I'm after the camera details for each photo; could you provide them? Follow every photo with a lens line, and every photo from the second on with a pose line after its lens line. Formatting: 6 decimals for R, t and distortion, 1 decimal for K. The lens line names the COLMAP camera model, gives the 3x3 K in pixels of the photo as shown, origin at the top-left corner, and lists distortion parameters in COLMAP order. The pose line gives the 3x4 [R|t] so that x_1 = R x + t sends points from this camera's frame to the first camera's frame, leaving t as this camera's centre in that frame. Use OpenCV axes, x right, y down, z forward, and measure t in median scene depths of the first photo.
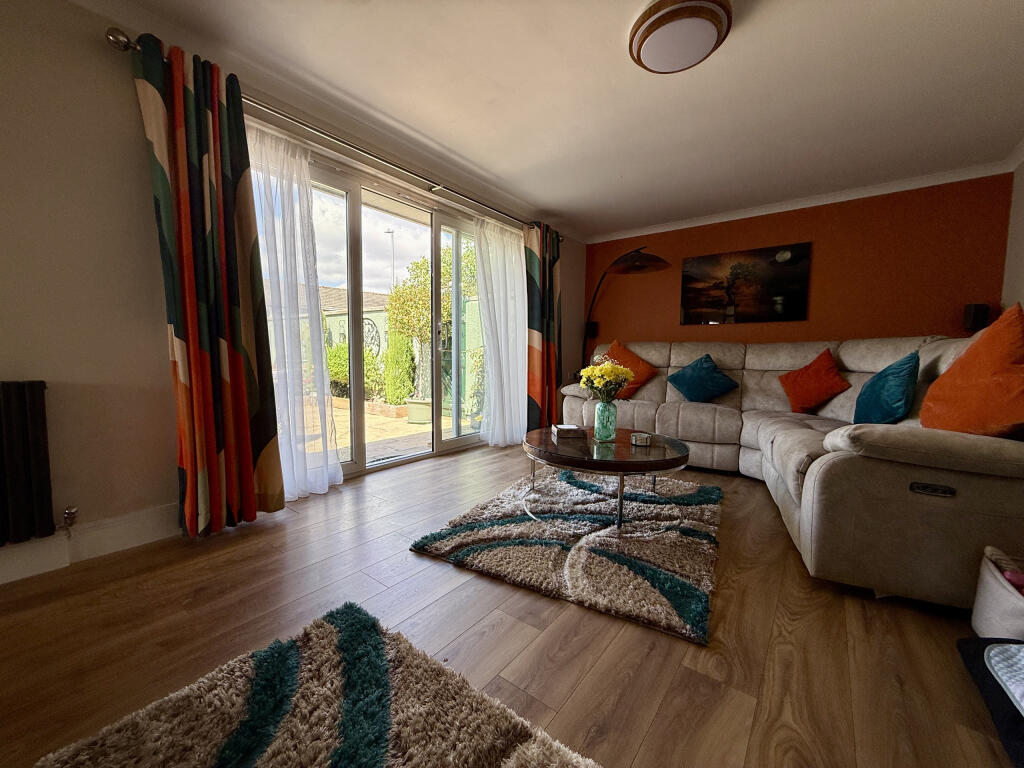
lens RADIAL K [[406.8, 0, 508.3], [0, 406.8, 385.5], [0, 0, 1]] dist [-0.002448, 0.000386]
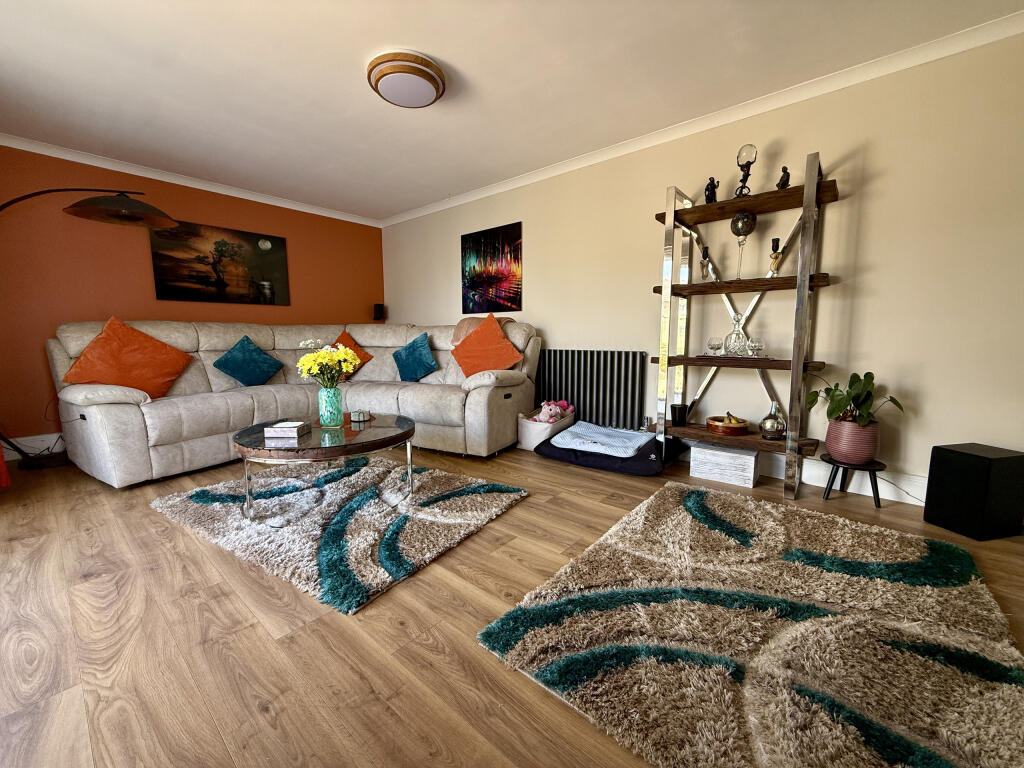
lens RADIAL K [[406.8, 0, 506.0], [0, 406.8, 383.8], [0, 0, 1]] dist [-0.002448, 0.000386]
pose [[0.045881, -0.132423, 0.990131, -0.627497], [0.078487, 0.988588, 0.128580, -0.054151], [-0.995859, 0.071813, 0.055751, 0.465777]]
